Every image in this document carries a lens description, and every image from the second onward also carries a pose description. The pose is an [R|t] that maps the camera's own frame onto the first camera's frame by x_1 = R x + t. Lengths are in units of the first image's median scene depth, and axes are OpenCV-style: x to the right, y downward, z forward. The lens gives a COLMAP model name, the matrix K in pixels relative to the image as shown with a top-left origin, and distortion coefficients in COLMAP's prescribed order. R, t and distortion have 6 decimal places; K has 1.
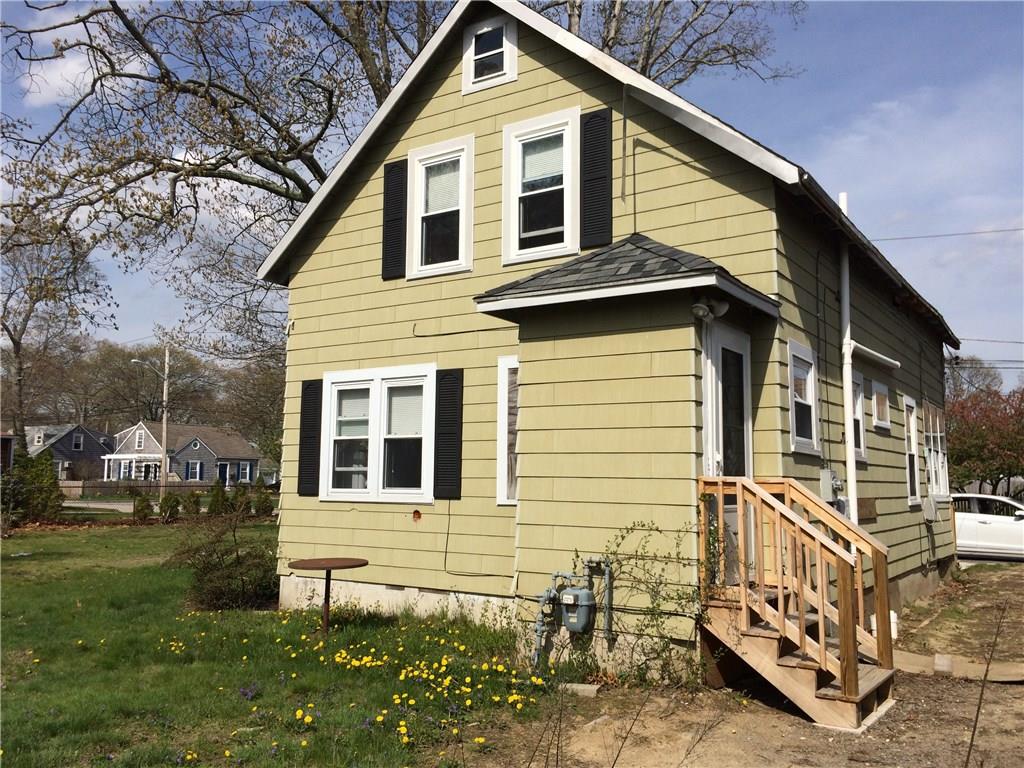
lens RADIAL K [[873.4, 0, 509.6], [0, 873.4, 385.2], [0, 0, 1]] dist [0.061347, -0.063424]
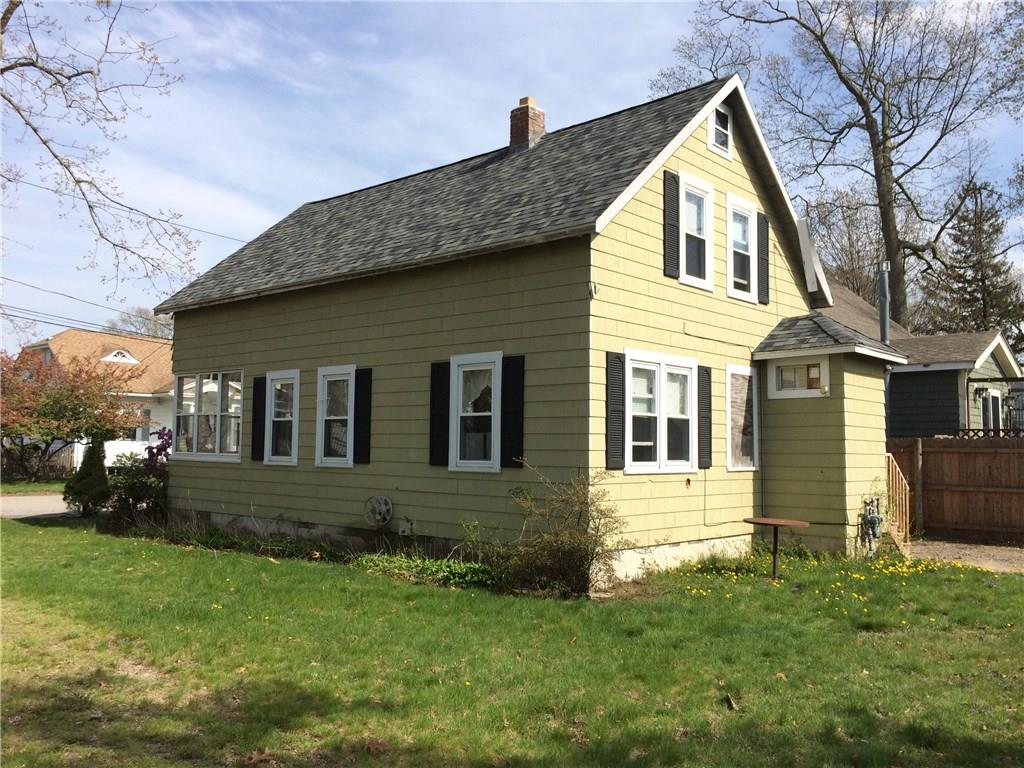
lens RADIAL K [[873.4, 0, 509.6], [0, 873.4, 385.2], [0, 0, 1]] dist [0.061347, -0.063424]
pose [[0.140320, 0.060802, 0.988238, -1.282340], [-0.122603, 0.991498, -0.043594, 0.092986], [-0.982486, -0.115044, 0.146582, 1.025649]]
